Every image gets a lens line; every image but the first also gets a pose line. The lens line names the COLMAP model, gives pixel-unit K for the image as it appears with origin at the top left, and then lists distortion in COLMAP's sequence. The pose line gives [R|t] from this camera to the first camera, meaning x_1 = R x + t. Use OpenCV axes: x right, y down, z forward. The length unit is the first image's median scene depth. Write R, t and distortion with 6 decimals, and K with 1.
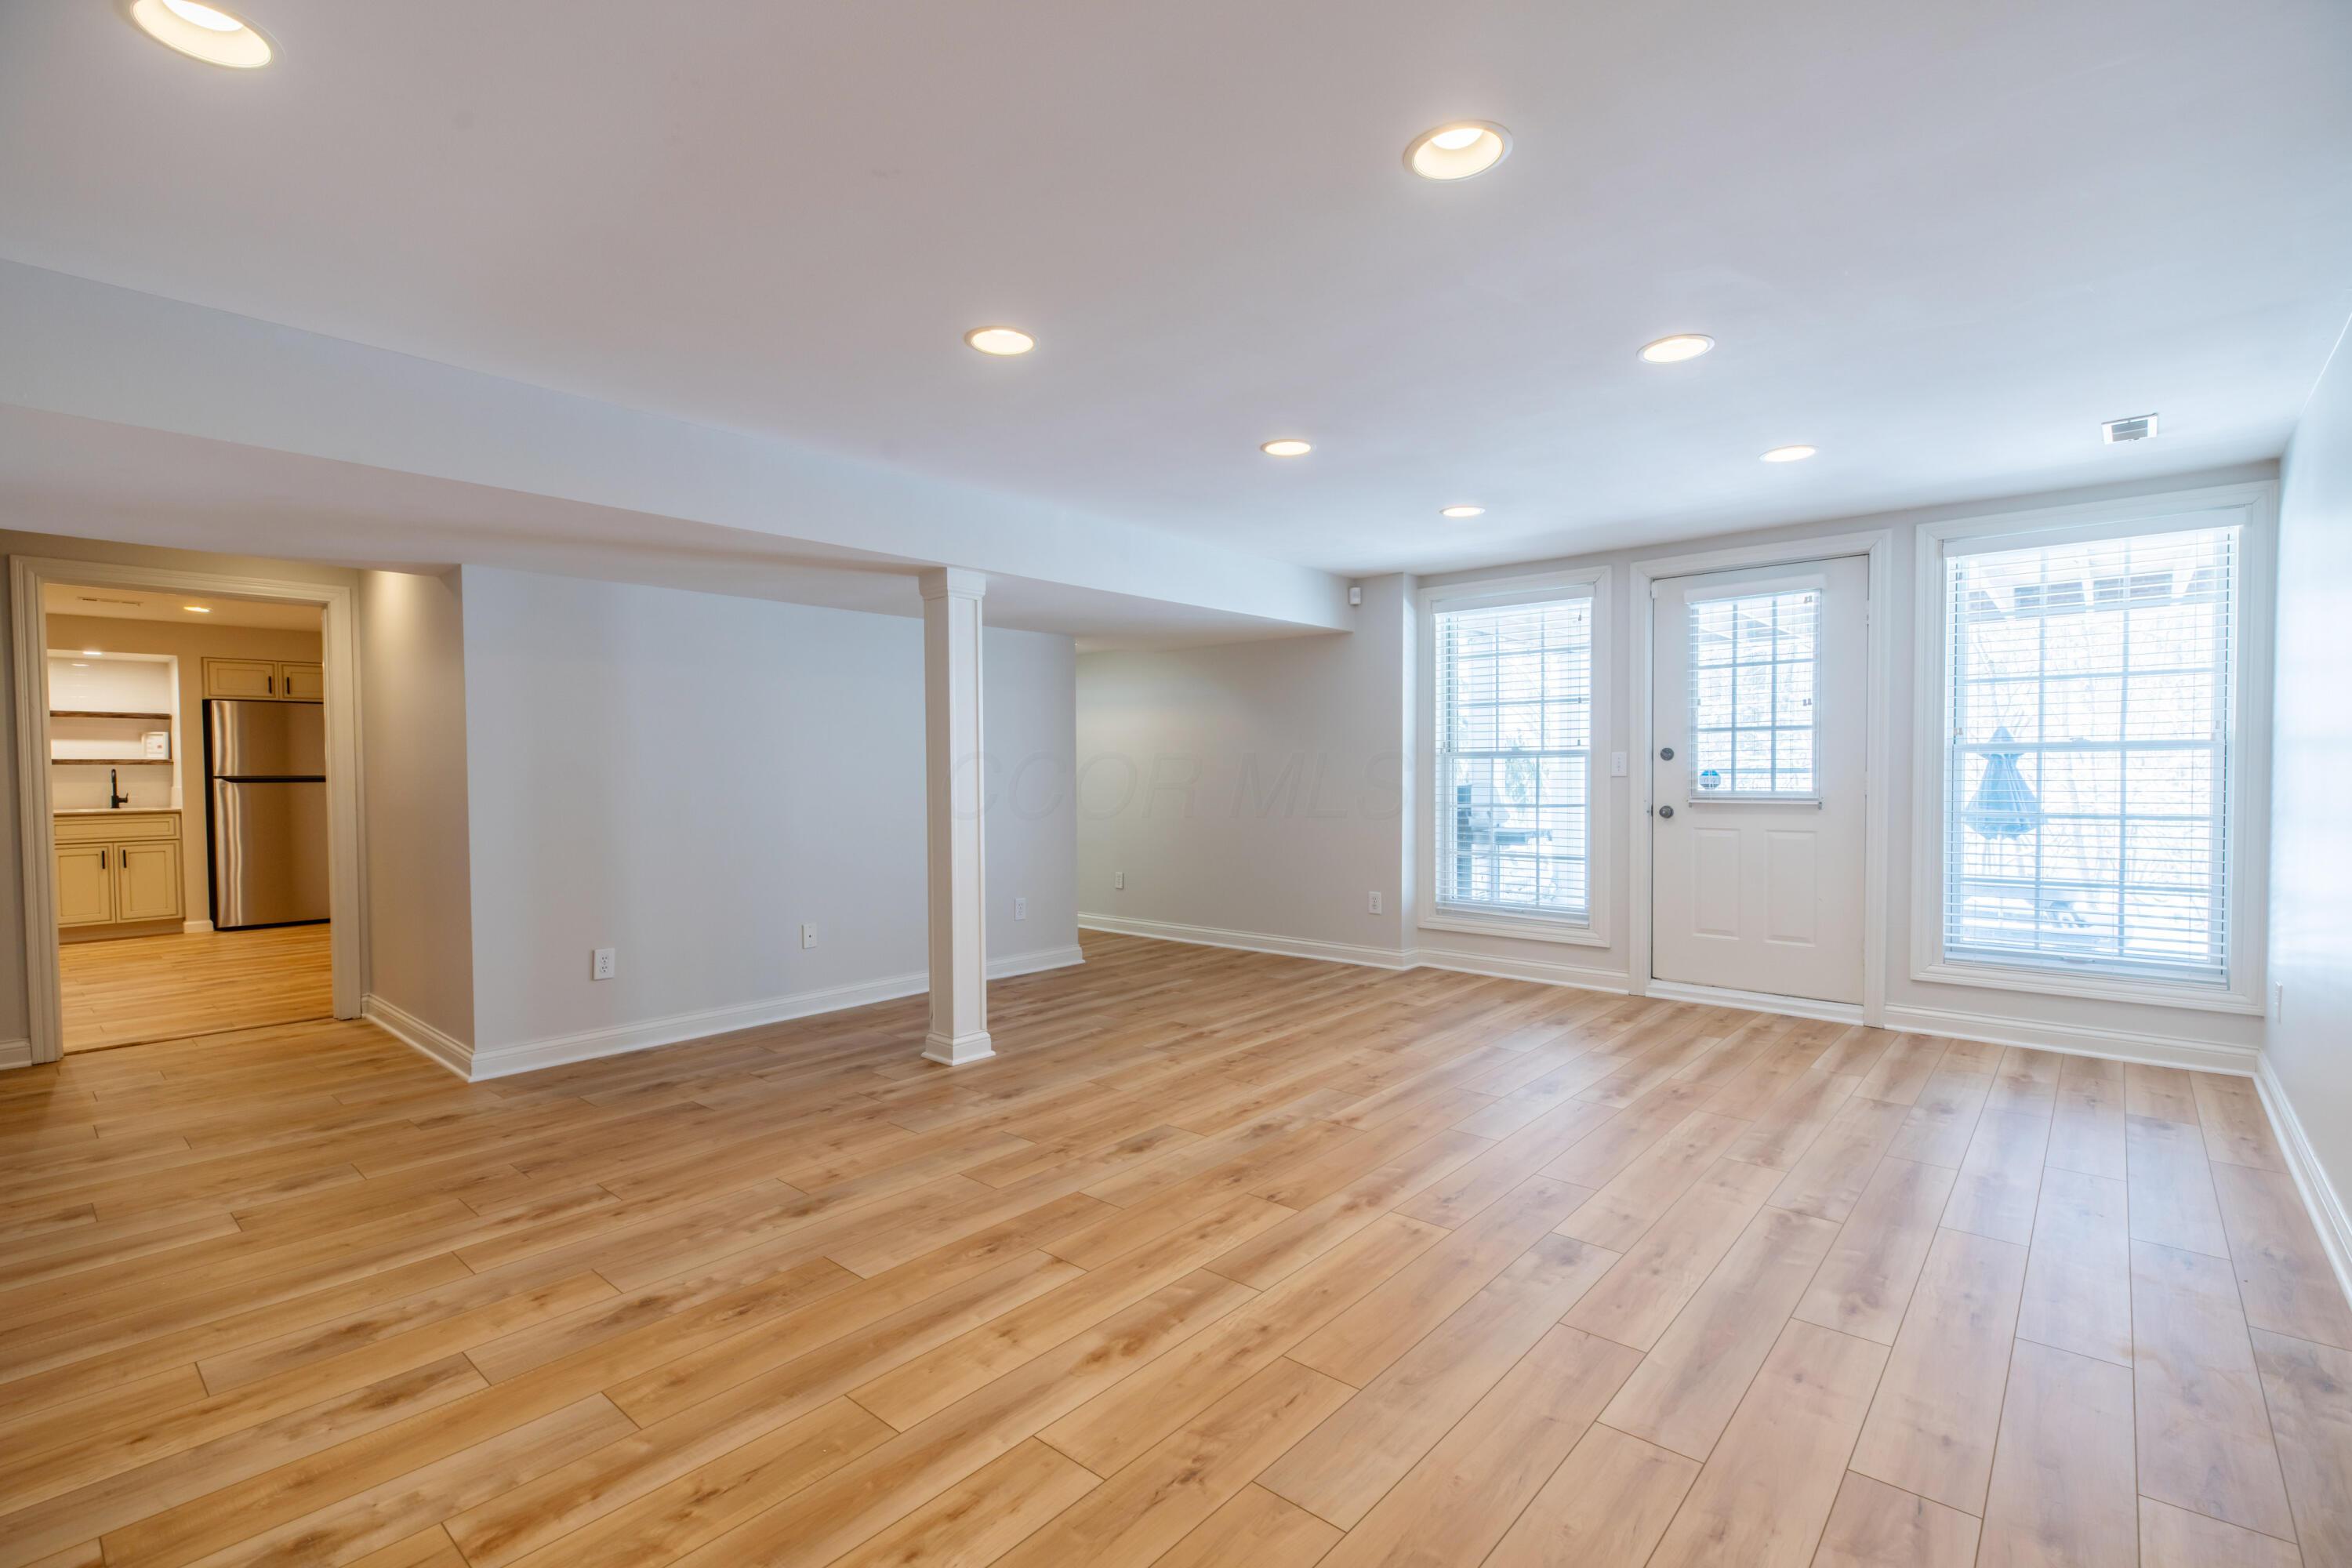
lens RADIAL K [[1062.3, 0, 1162.8], [0, 1062.3, 782.7], [0, 0, 1]] dist [0.004735, -0.003823]
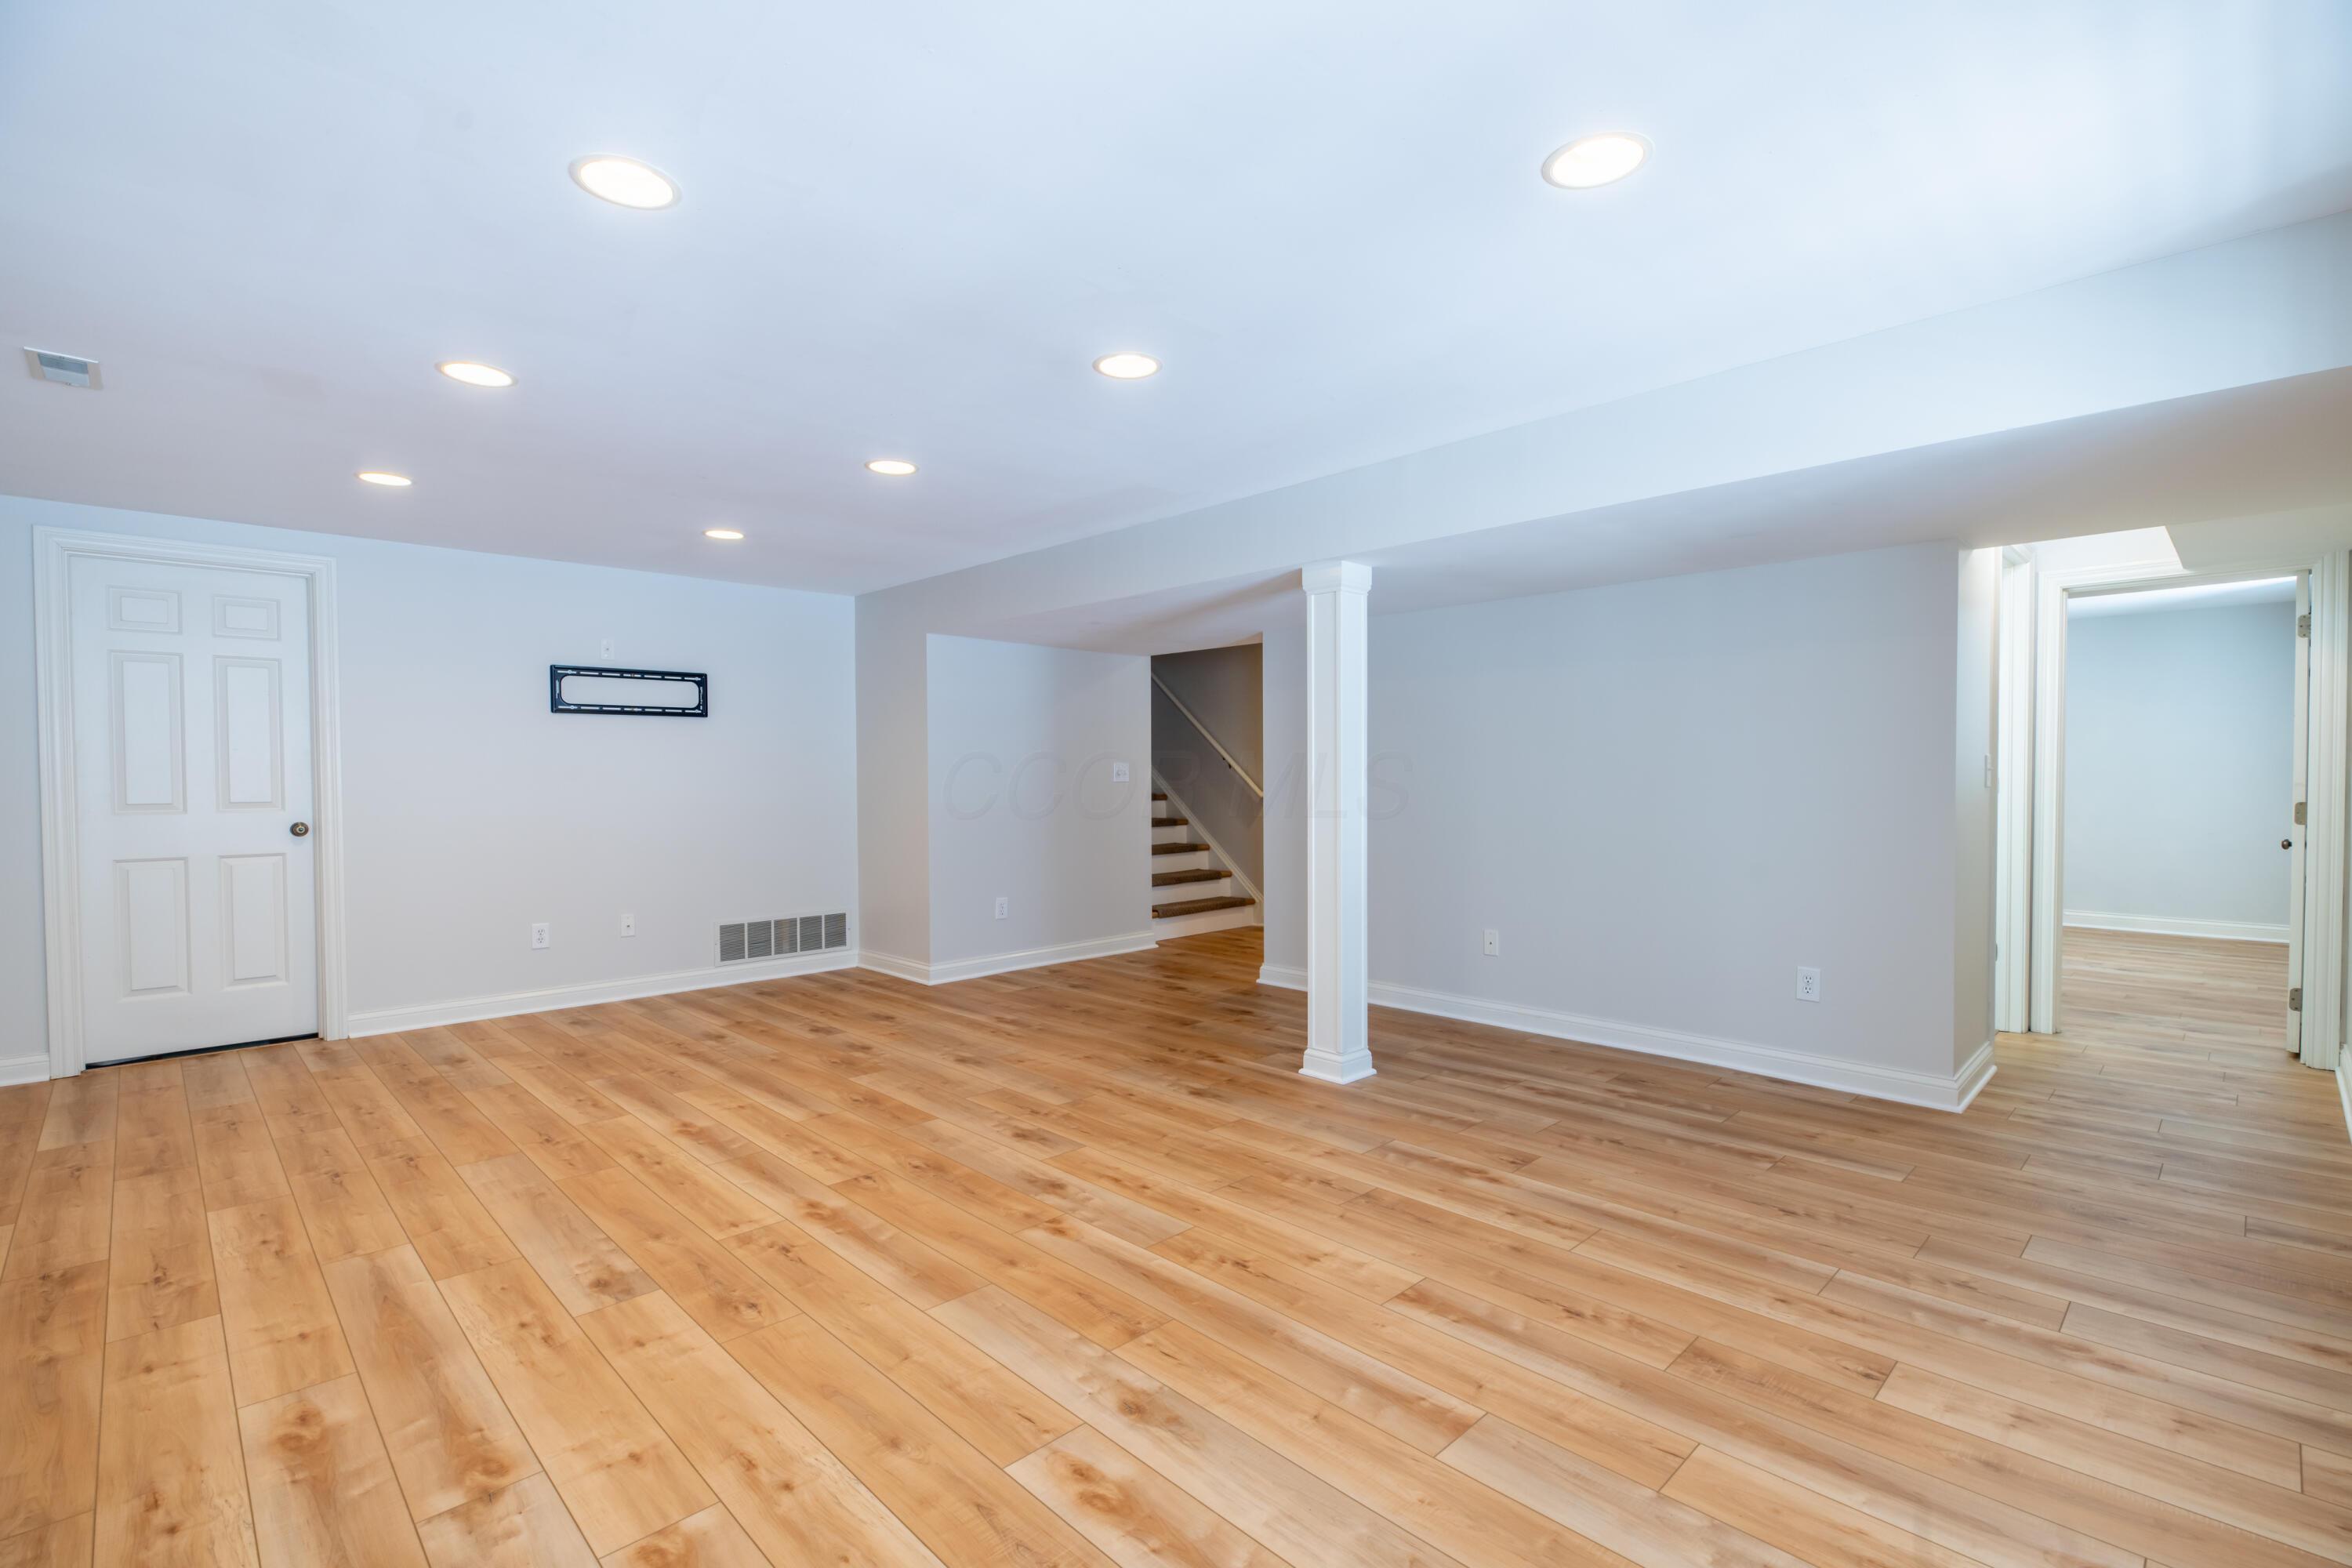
lens RADIAL K [[1062.3, 0, 1179.4], [0, 1062.3, 795.5], [0, 0, 1]] dist [0.004735, -0.003823]
pose [[-0.068098, 0.029920, -0.997230, 1.172143], [-0.007778, 0.999504, 0.030519, -0.027684], [0.997648, 0.009834, -0.067832, 1.431788]]
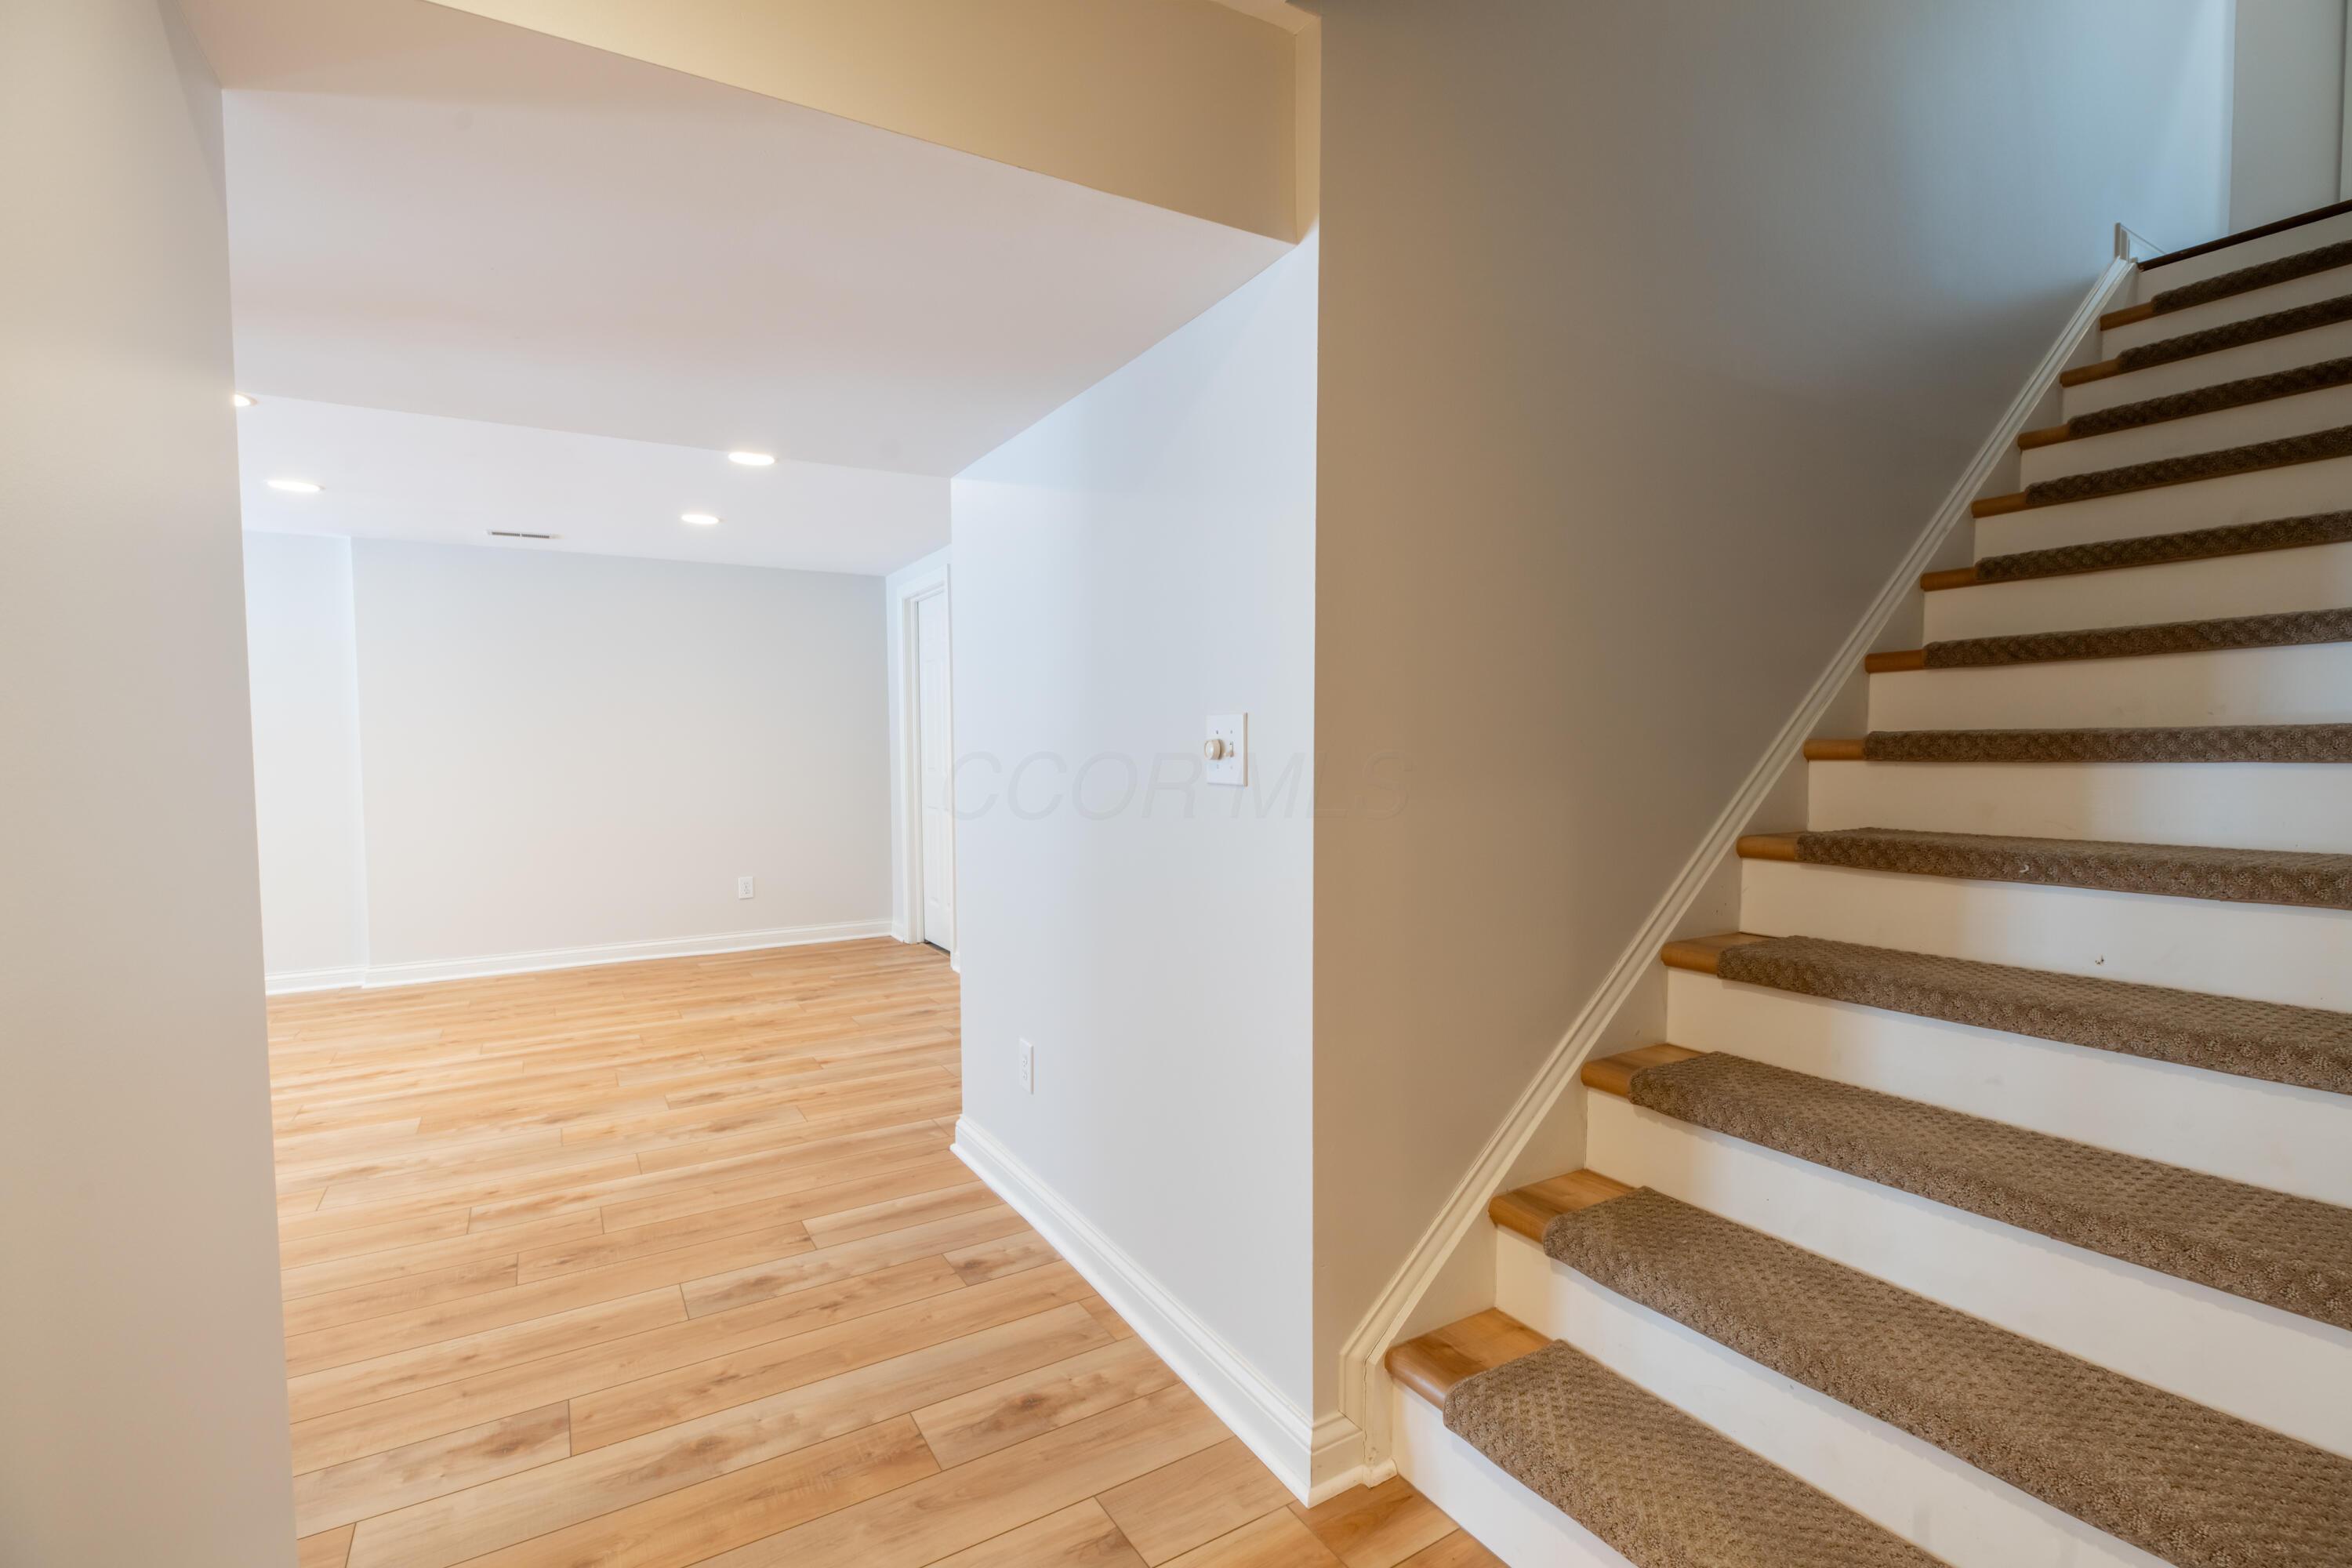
lens RADIAL K [[1062.3, 0, 1176.5], [0, 1062.3, 785.6], [0, 0, 1]] dist [0.004735, -0.003823]
pose [[-0.953486, 0.009209, 0.301297, -1.474355], [0.027889, 0.997941, 0.057757, -0.026533], [-0.300145, 0.063473, -0.951779, 1.778691]]
